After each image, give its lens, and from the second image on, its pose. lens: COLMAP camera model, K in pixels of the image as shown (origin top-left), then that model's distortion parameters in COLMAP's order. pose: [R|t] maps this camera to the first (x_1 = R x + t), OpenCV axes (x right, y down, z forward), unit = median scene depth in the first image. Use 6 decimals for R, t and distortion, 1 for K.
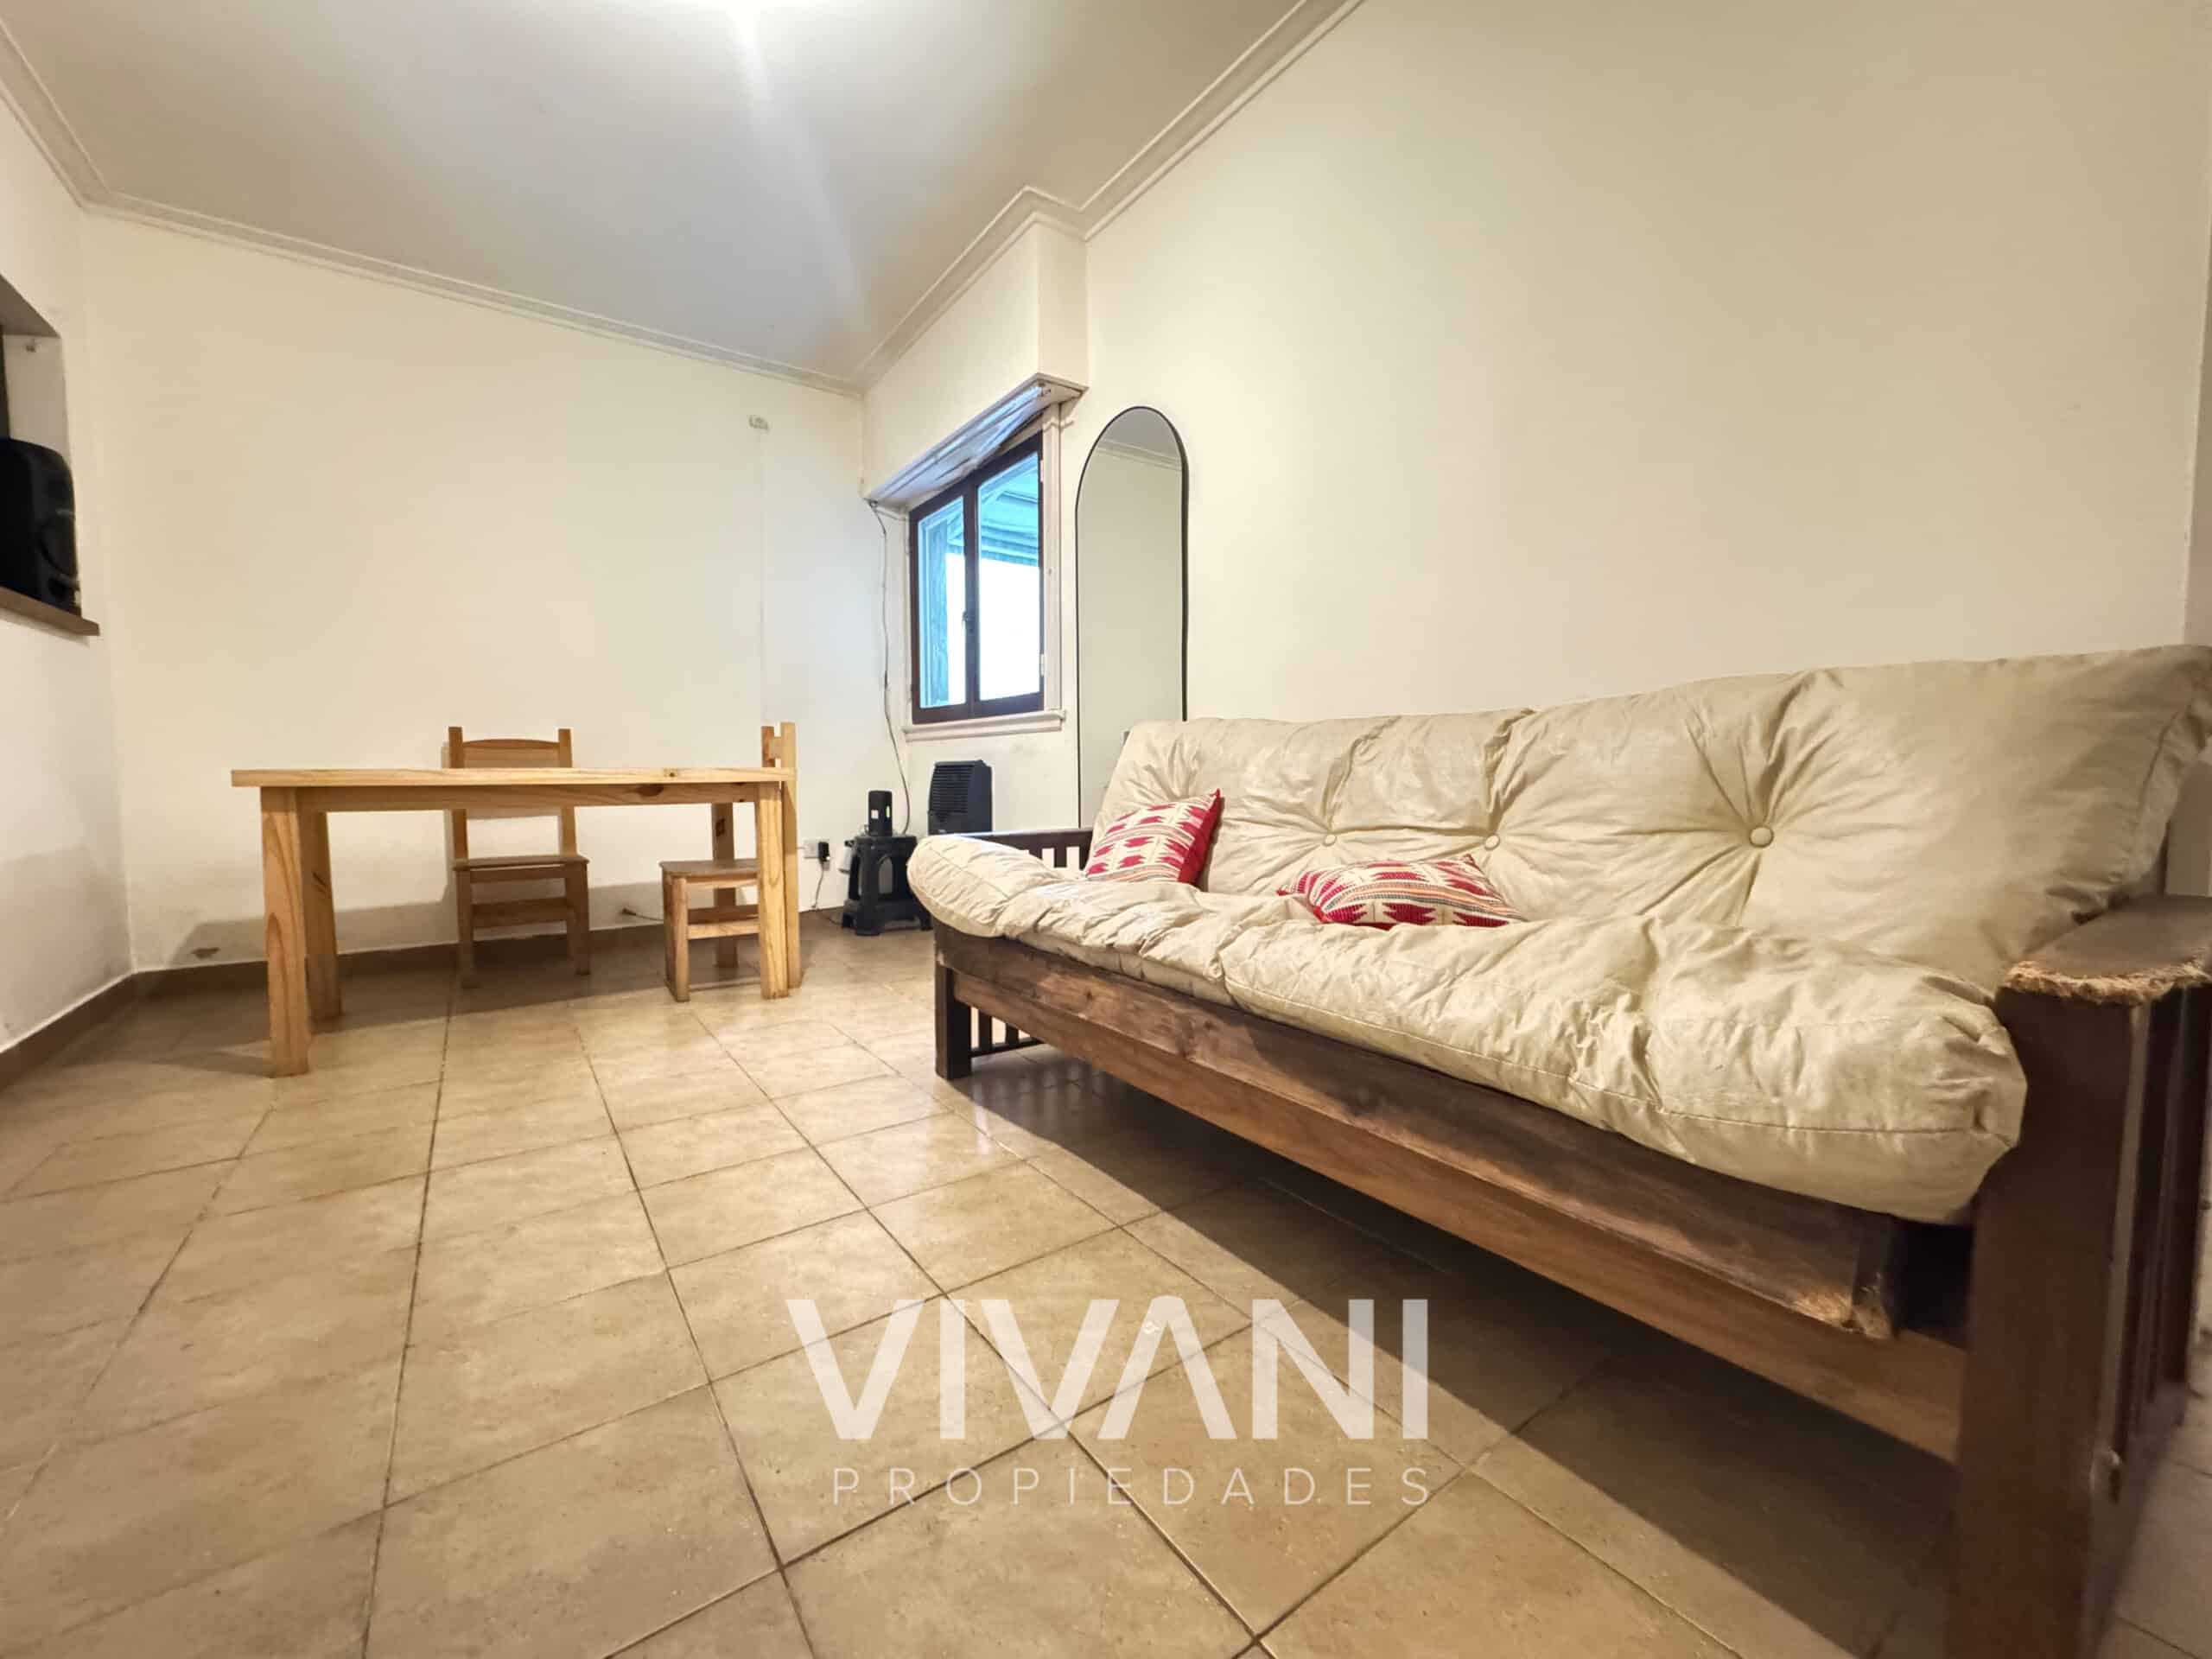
lens RADIAL K [[882.4, 0, 1106.0], [0, 882.4, 823.9], [0, 0, 1]] dist [-0.001072, -0.000030]
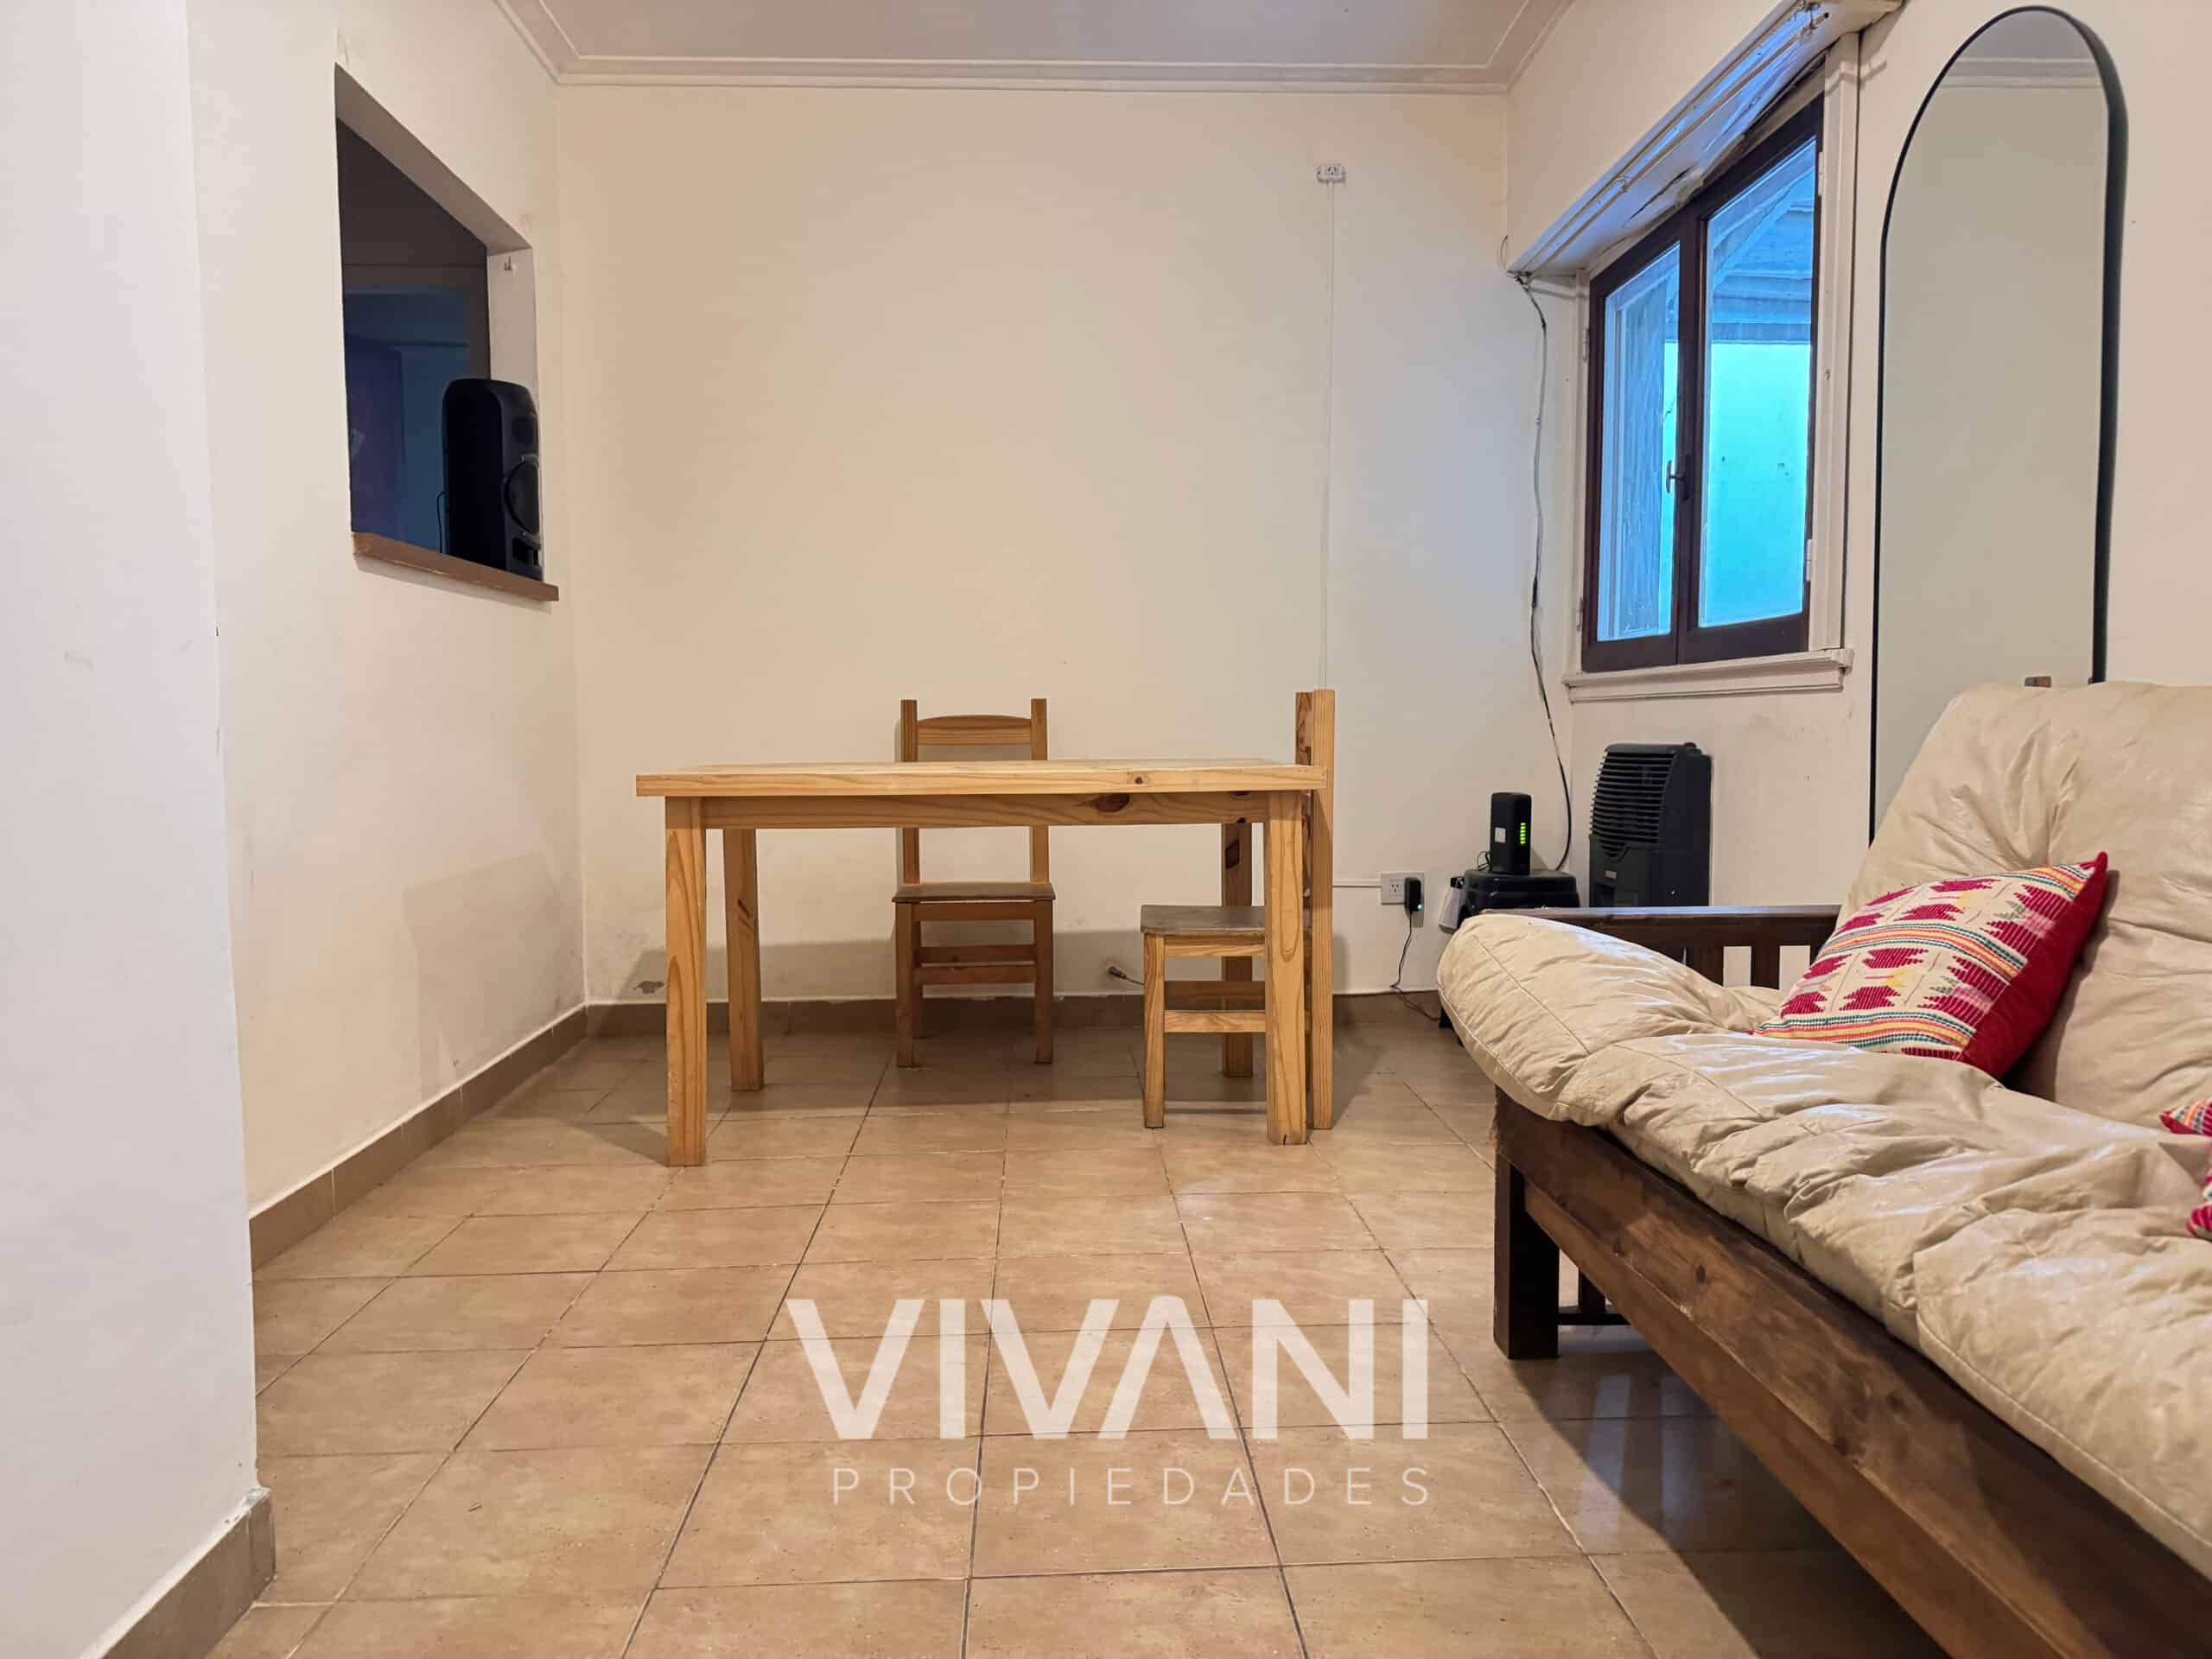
lens RADIAL K [[1546.7, 0, 1106.0], [0, 1546.7, 829.5], [0, 0, 1]] dist [0.098767, -0.142714]
pose [[0.839258, 0.034342, -0.542648, 0.122847], [-0.028599, 0.999410, 0.019017, -0.047460], [0.542981, -0.000441, 0.839745, 0.040735]]
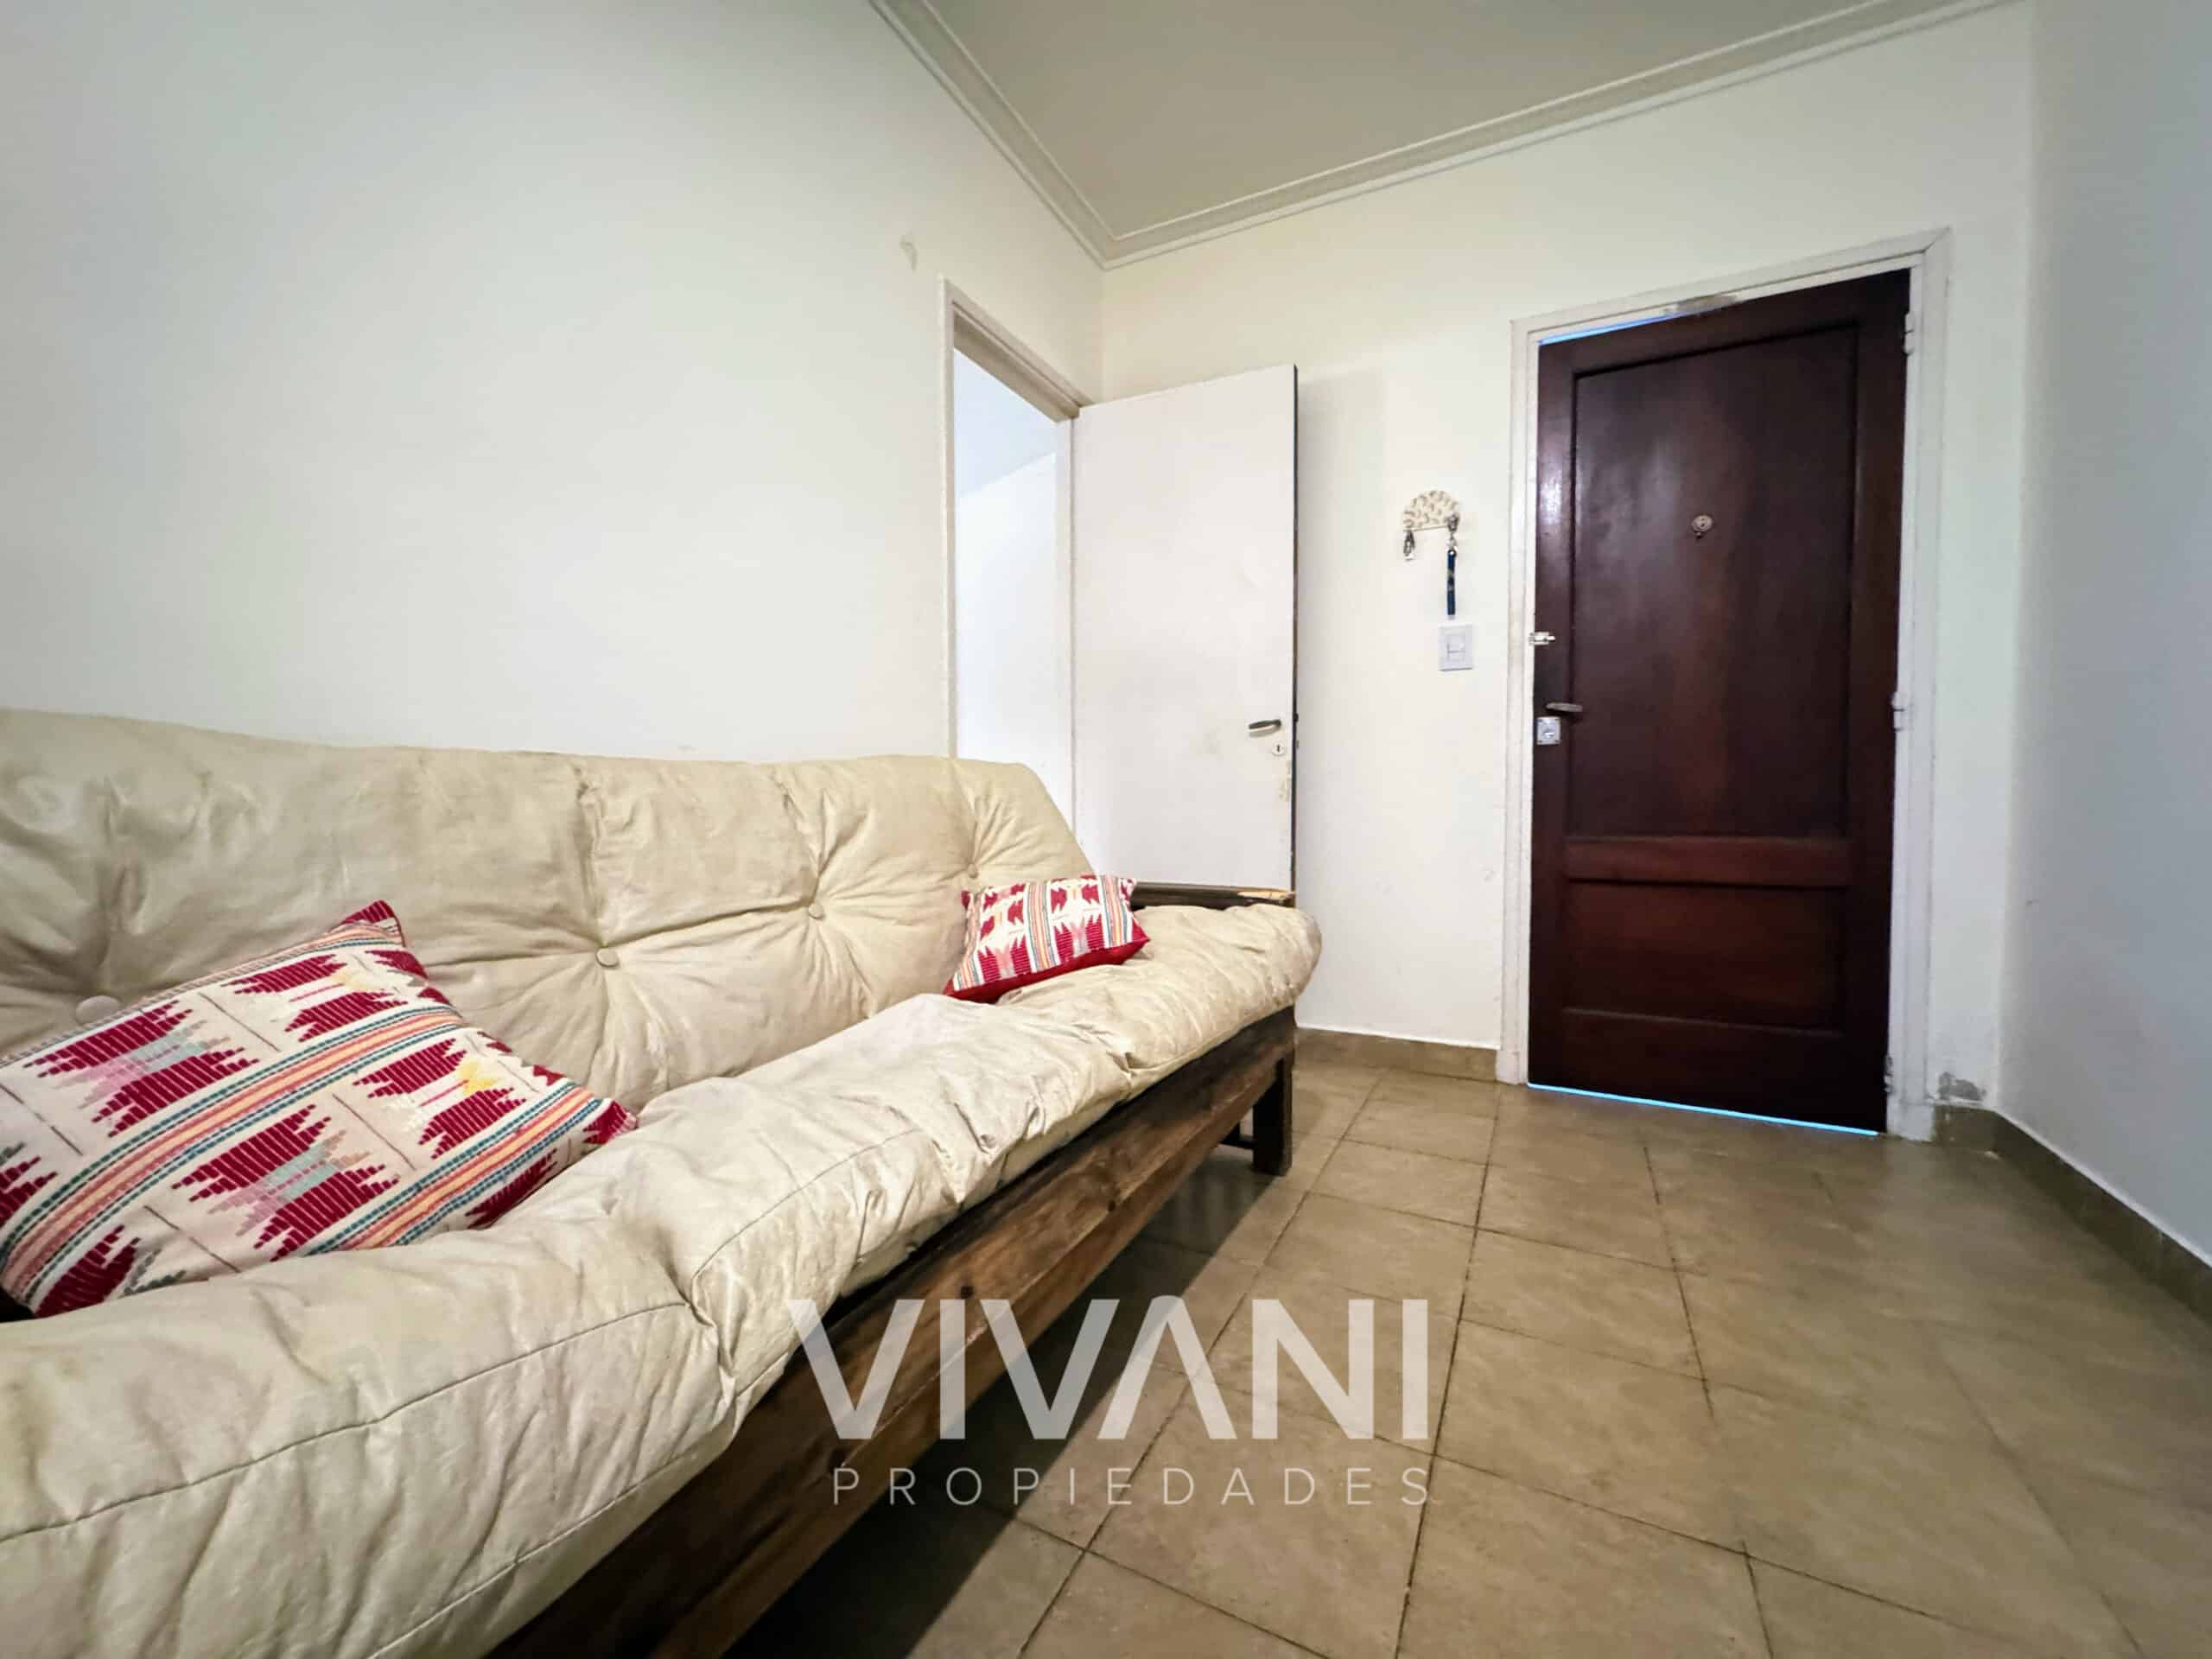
lens RADIAL K [[882.4, 0, 1106.0], [0, 882.4, 823.9], [0, 0, 1]] dist [-0.001072, -0.000030]
pose [[-0.461568, -0.025254, 0.886745, -0.359134], [0.056292, 0.996746, 0.057688, -0.073730], [-0.885317, 0.076544, -0.458645, 0.806692]]
